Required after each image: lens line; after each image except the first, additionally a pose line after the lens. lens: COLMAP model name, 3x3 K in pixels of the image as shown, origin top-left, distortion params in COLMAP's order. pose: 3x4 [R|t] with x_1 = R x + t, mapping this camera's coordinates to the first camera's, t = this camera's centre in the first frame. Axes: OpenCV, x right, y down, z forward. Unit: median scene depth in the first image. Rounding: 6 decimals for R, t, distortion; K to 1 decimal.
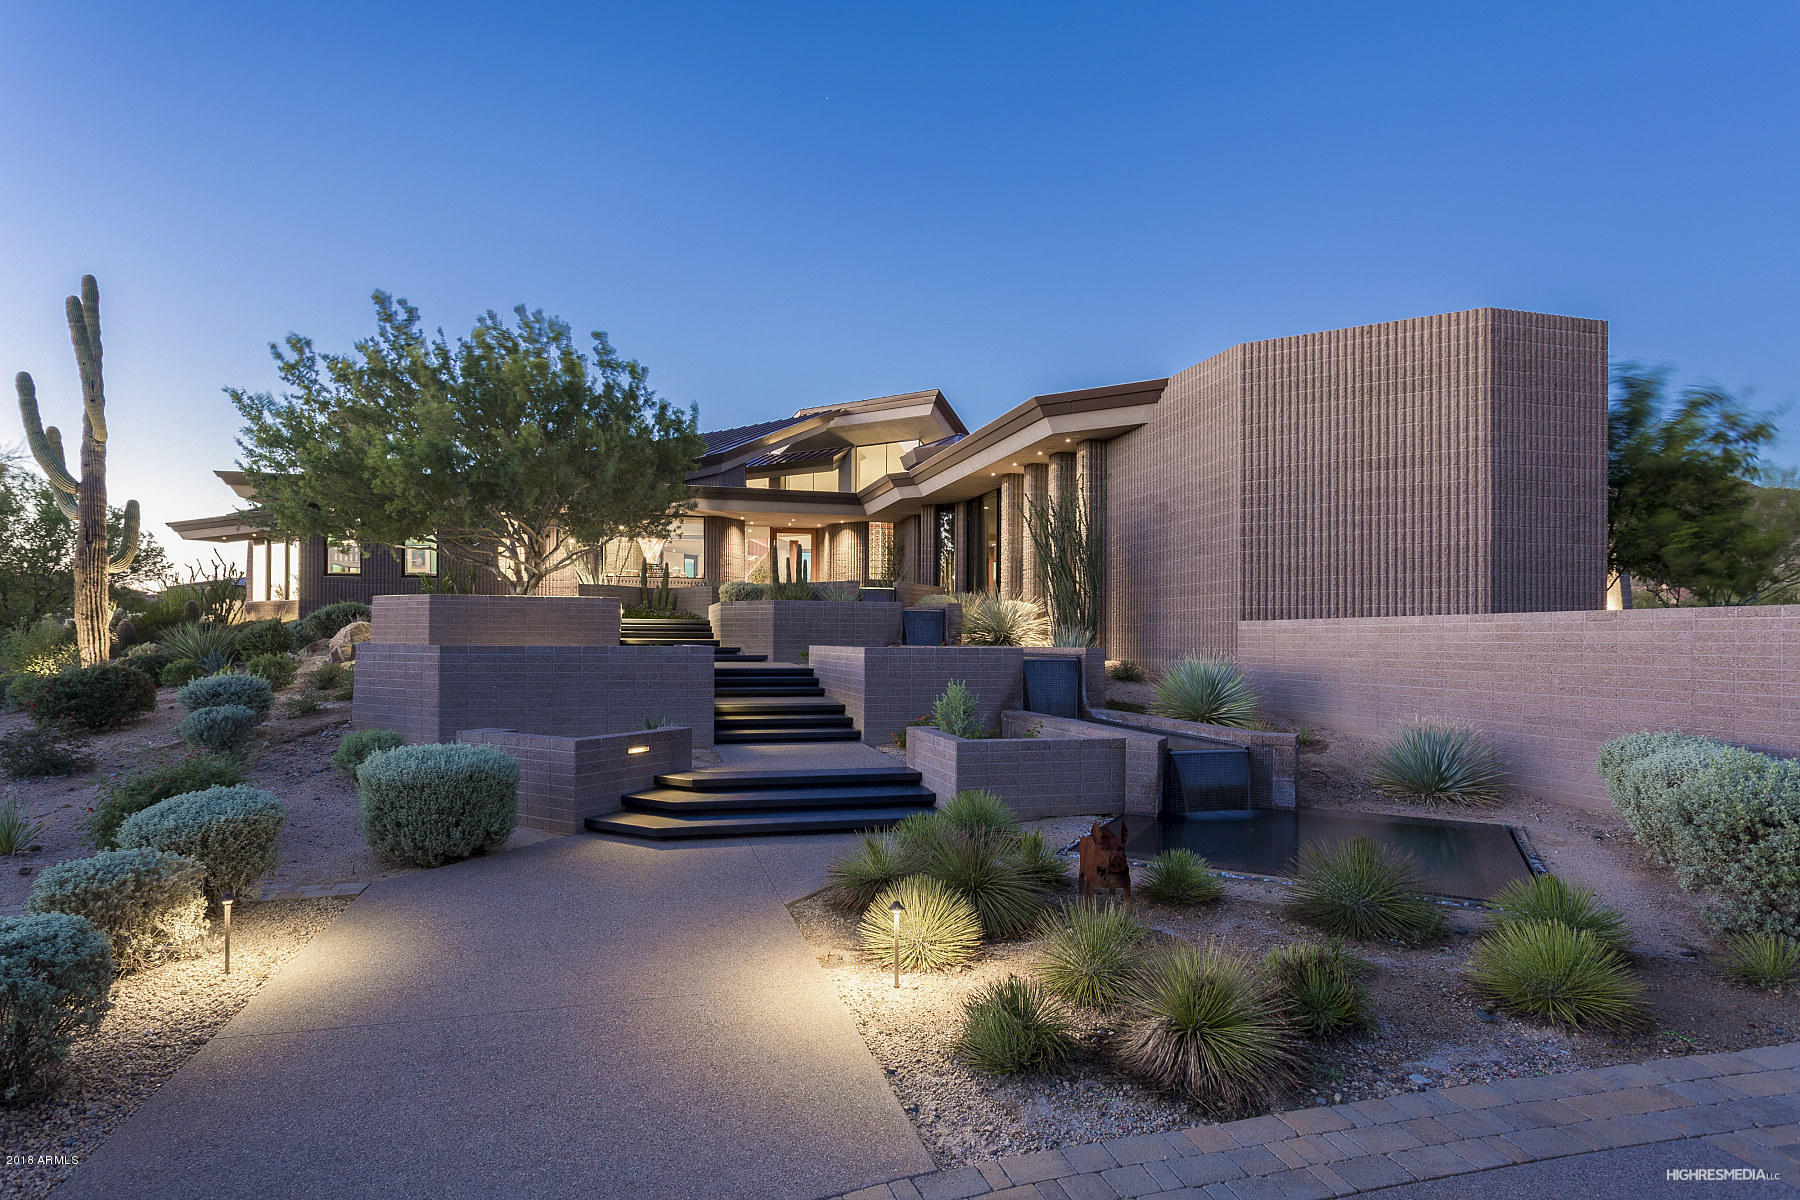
lens RADIAL K [[957.9, 0, 881.0], [0, 957.9, 644.4], [0, 0, 1]] dist [-0.004741, -0.000384]
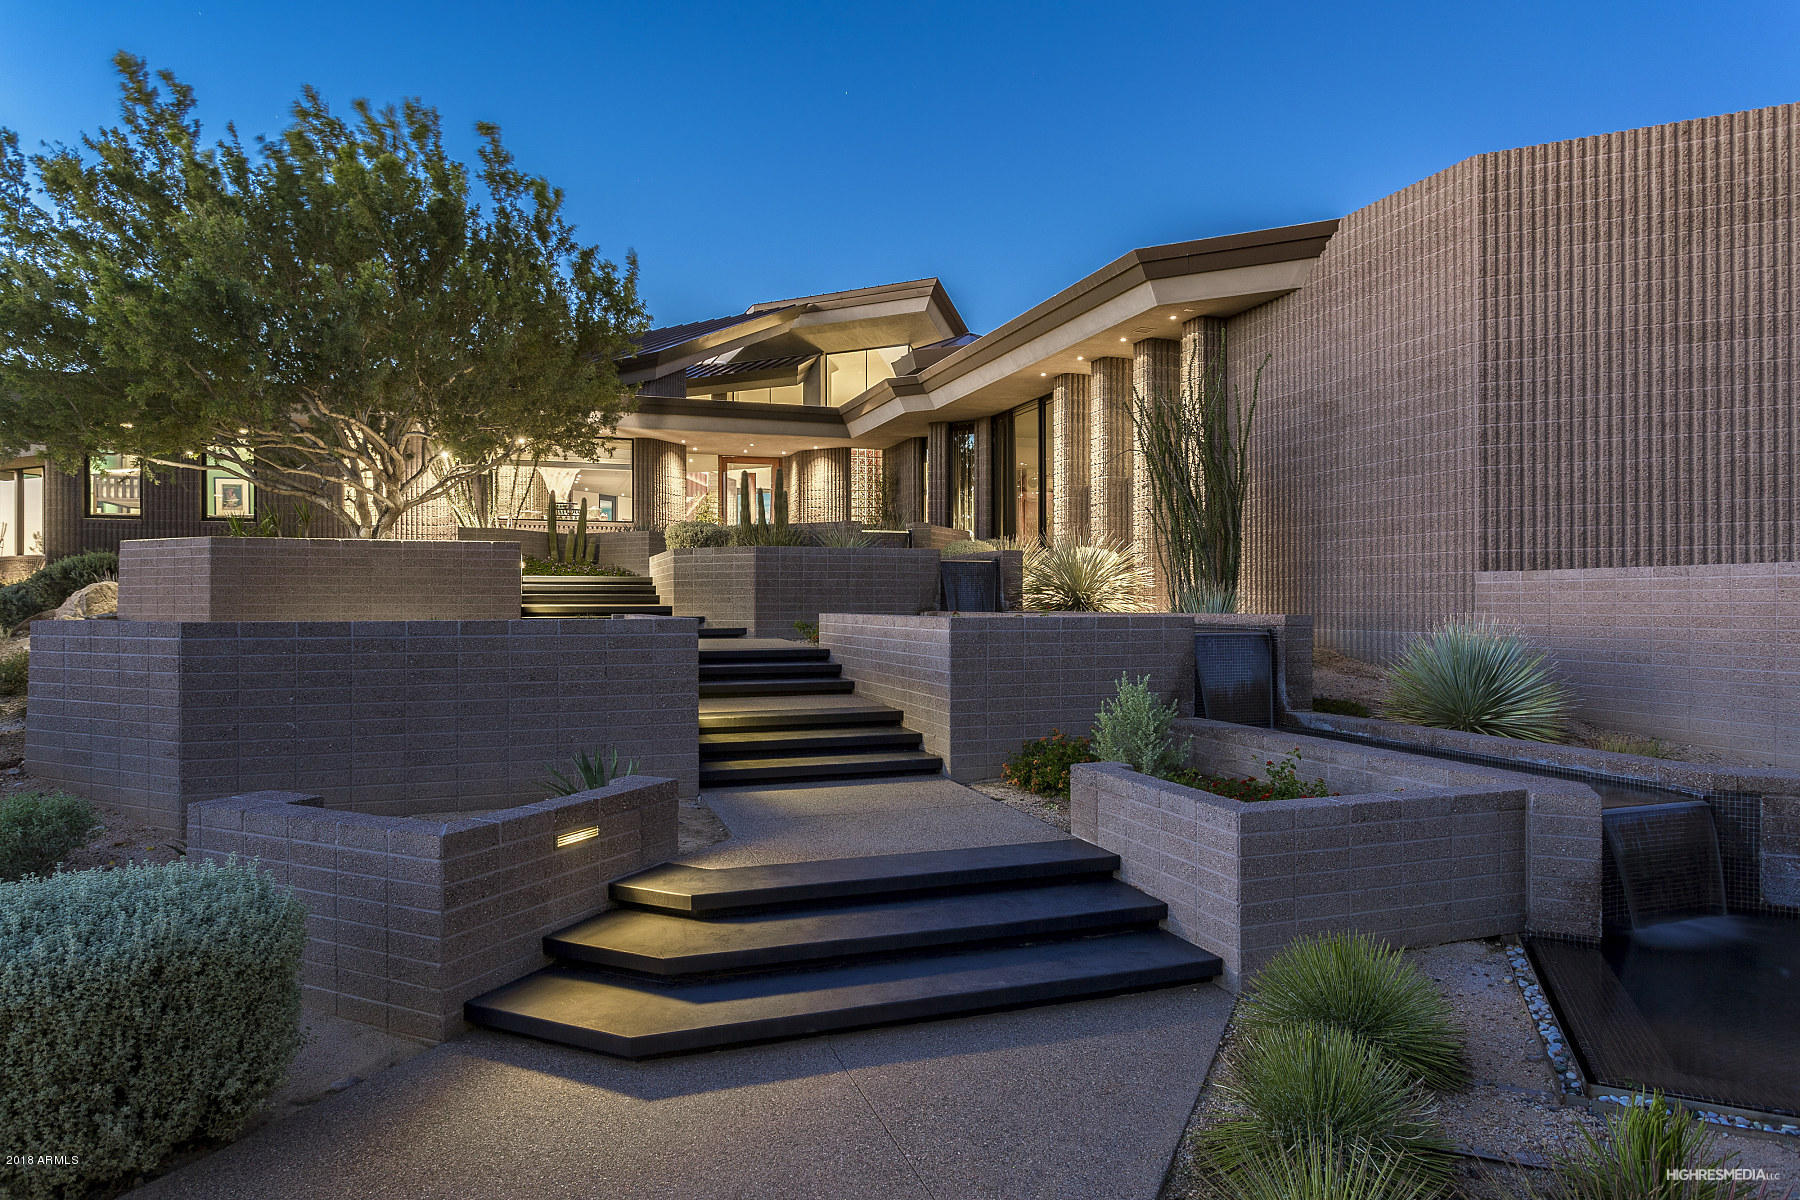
lens RADIAL K [[1090.0, 0, 900.5], [0, 1090.0, 598.5], [0, 0, 1]] dist [-0.001348, 0.002068]
pose [[0.996986, -0.006952, 0.077264, -0.074663], [0.007583, 0.999940, -0.007874, -0.002882], [-0.077204, 0.008436, 0.996980, 0.245947]]
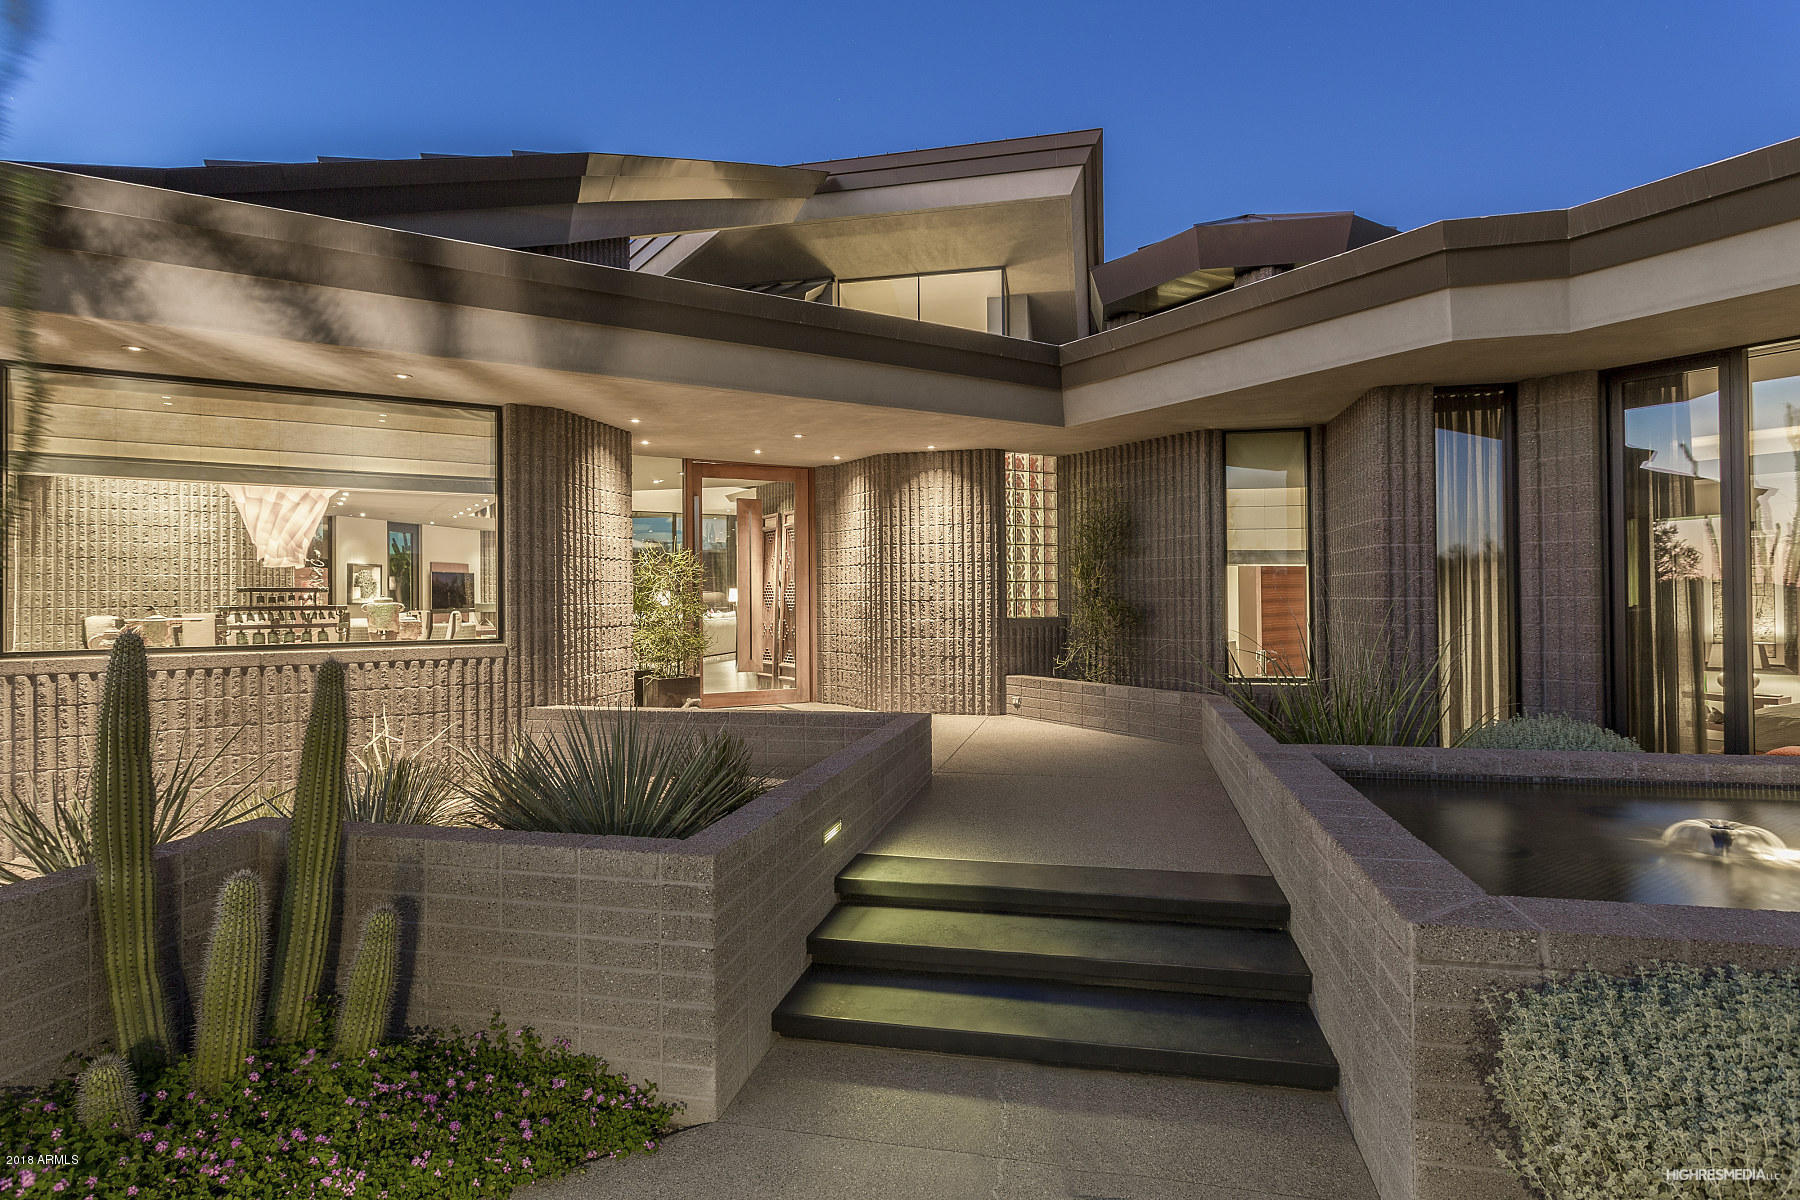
lens RADIAL K [[957.9, 0, 904.5], [0, 957.9, 589.0], [0, 0, 1]] dist [-0.004741, -0.000384]
pose [[0.952961, -0.008969, 0.302961, -0.274227], [0.011920, 0.999898, -0.007893, -0.138380], [-0.302859, 0.011133, 0.952970, 1.239614]]
